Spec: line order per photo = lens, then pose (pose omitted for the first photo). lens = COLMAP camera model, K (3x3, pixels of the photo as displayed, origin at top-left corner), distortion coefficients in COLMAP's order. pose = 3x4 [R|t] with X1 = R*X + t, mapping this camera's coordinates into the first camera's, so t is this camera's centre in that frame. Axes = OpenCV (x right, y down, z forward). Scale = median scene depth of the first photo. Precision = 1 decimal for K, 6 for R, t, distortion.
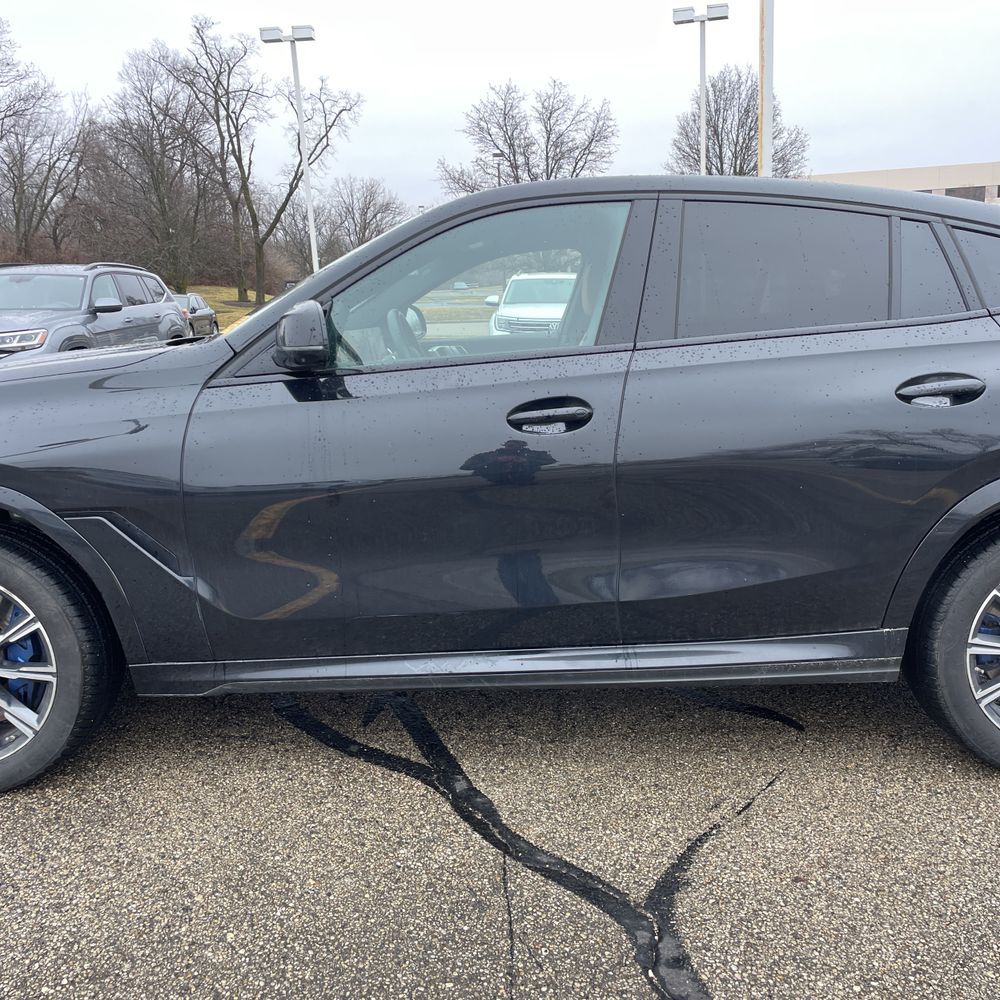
lens RADIAL K [[1014.1, 0, 512.2], [0, 1014.1, 480.0], [0, 0, 1]] dist [0.046116, 0.000000]
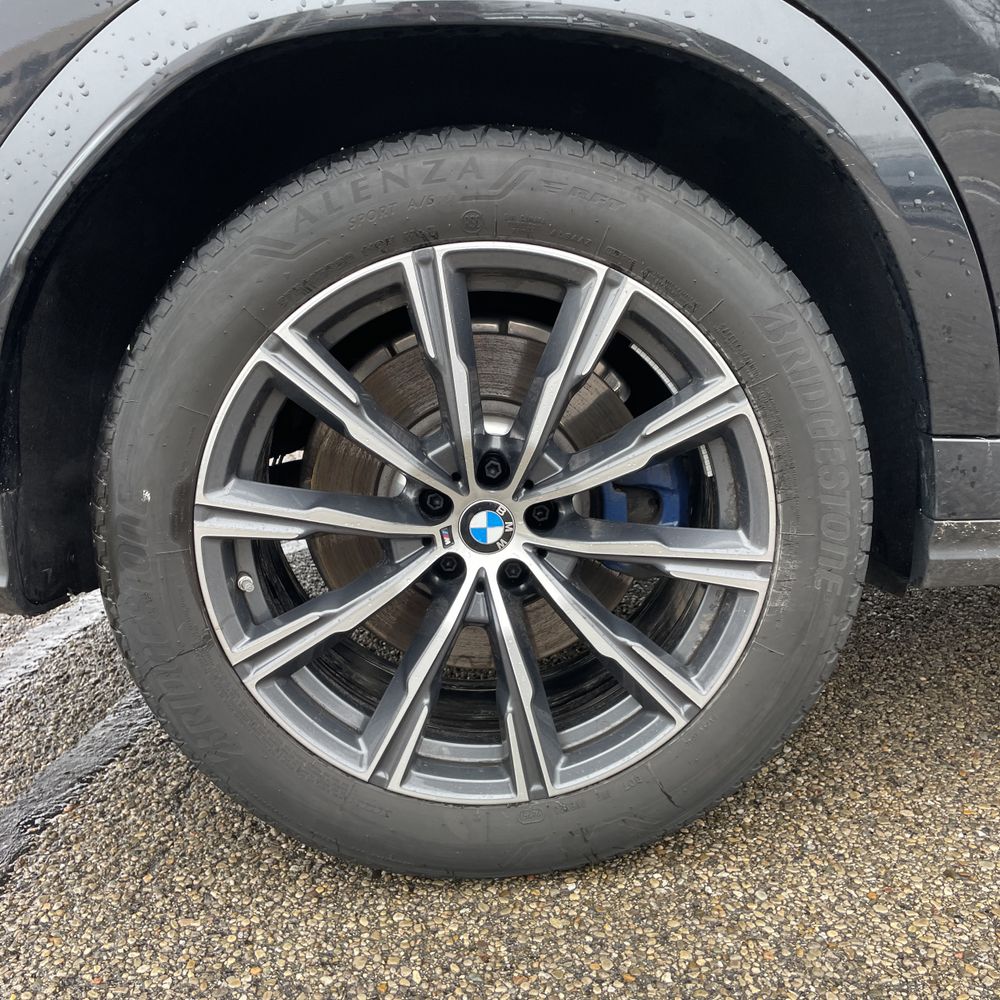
lens RADIAL K [[1014.1, 0, 488.7], [0, 1014.1, 487.4], [0, 0, 1]] dist [0.046116, 0.000000]
pose [[0.998327, 0.023146, 0.052981, 0.503764], [-0.025834, 0.998384, 0.050622, 0.128105], [-0.051723, -0.051906, 0.997312, 0.624693]]
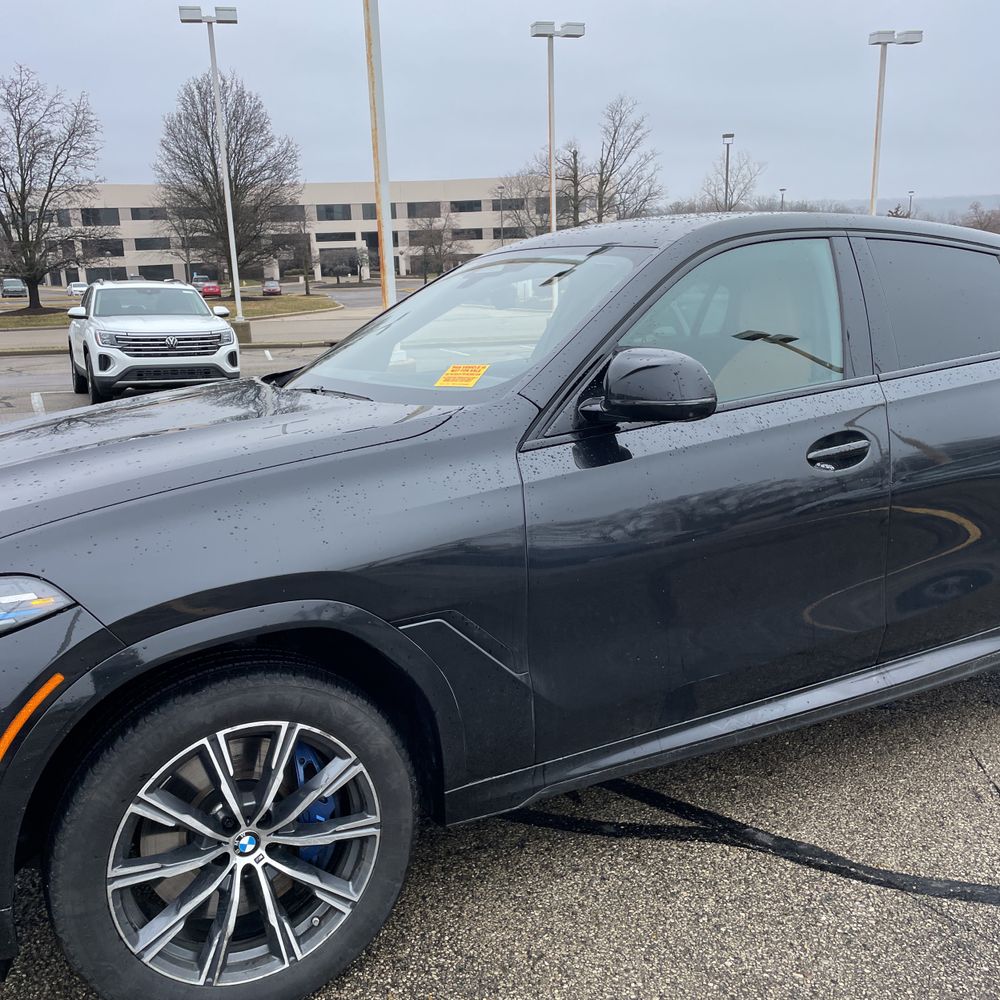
lens RADIAL K [[1014.1, 0, 495.2], [0, 1014.1, 481.3], [0, 0, 1]] dist [0.046116, 0.000000]
pose [[0.883369, -0.094072, 0.459141, -0.679606], [0.095844, 0.995205, 0.019504, -0.080137], [-0.458774, 0.026777, 0.888149, 0.237823]]
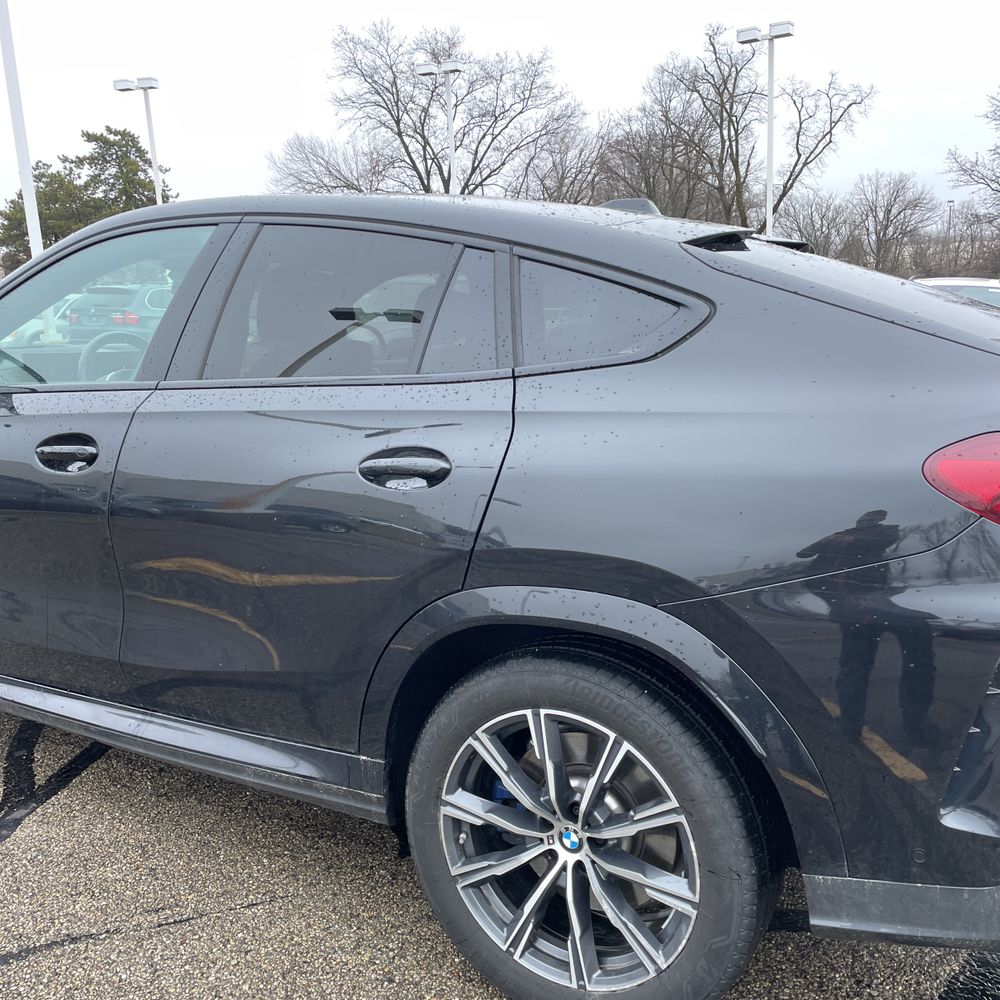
lens RADIAL K [[1014.1, 0, 489.9], [0, 1014.1, 477.1], [0, 0, 1]] dist [0.046116, 0.000000]
pose [[0.868933, 0.105792, -0.483491, 0.785987], [-0.107598, 0.993902, 0.024099, -0.098632], [0.483092, 0.031082, 0.875017, 0.327644]]
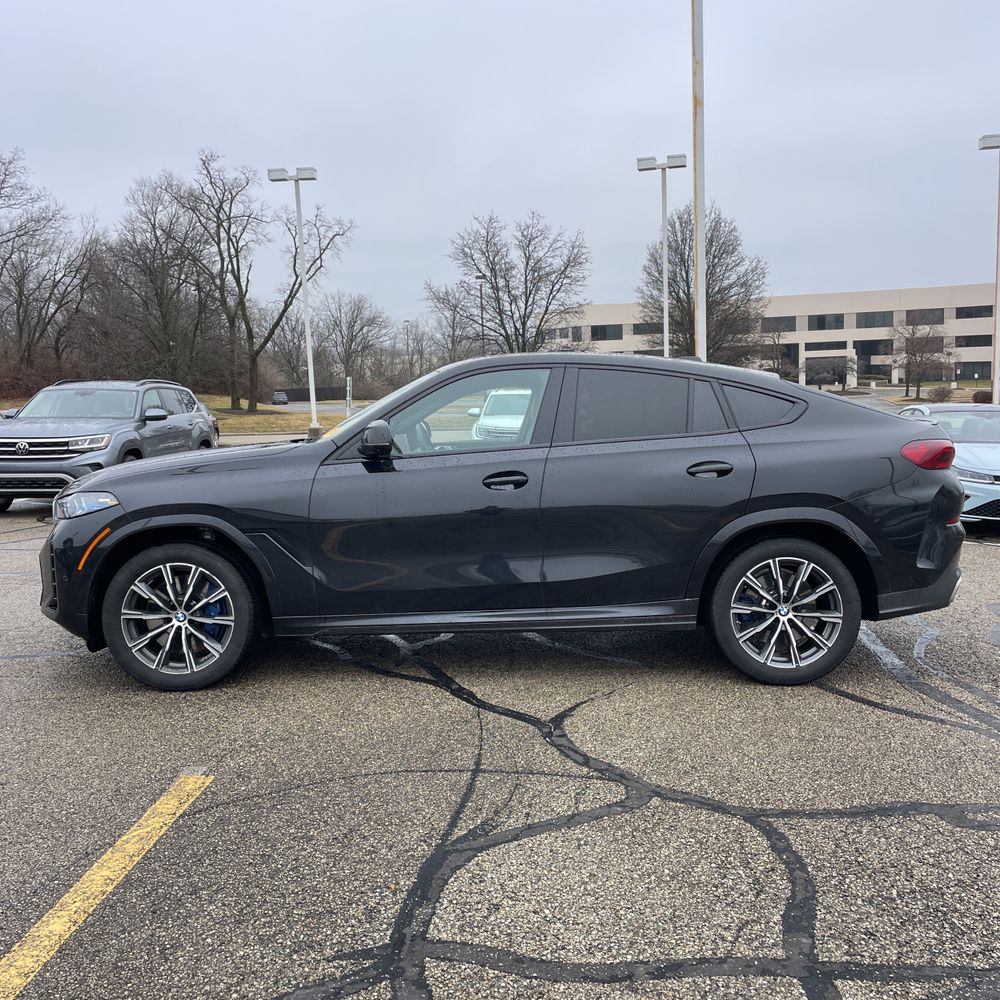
lens RADIAL K [[1014.1, 0, 506.9], [0, 1014.1, 485.1], [0, 0, 1]] dist [0.046116, 0.000000]
pose [[0.999862, 0.008785, 0.014123, 0.012529], [-0.007317, 0.994876, -0.100840, 0.123466], [-0.014936, 0.100723, 0.994802, -0.803875]]
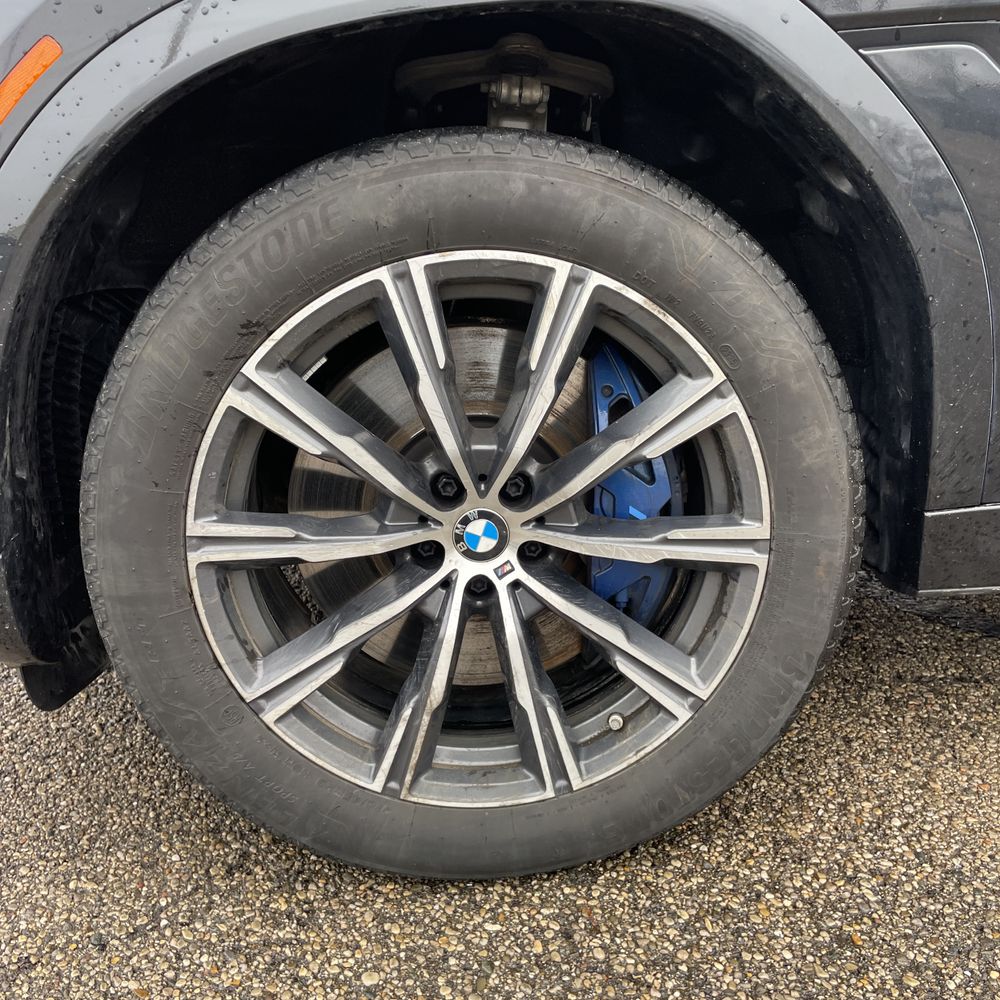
lens RADIAL K [[1014.1, 0, 500.2], [0, 1014.1, 498.3], [0, 0, 1]] dist [0.046116, 0.000000]
pose [[0.995802, -0.054020, 0.073893, -0.542573], [0.045891, 0.993135, 0.107598, 0.126776], [-0.079198, -0.103756, 0.991445, 0.635088]]
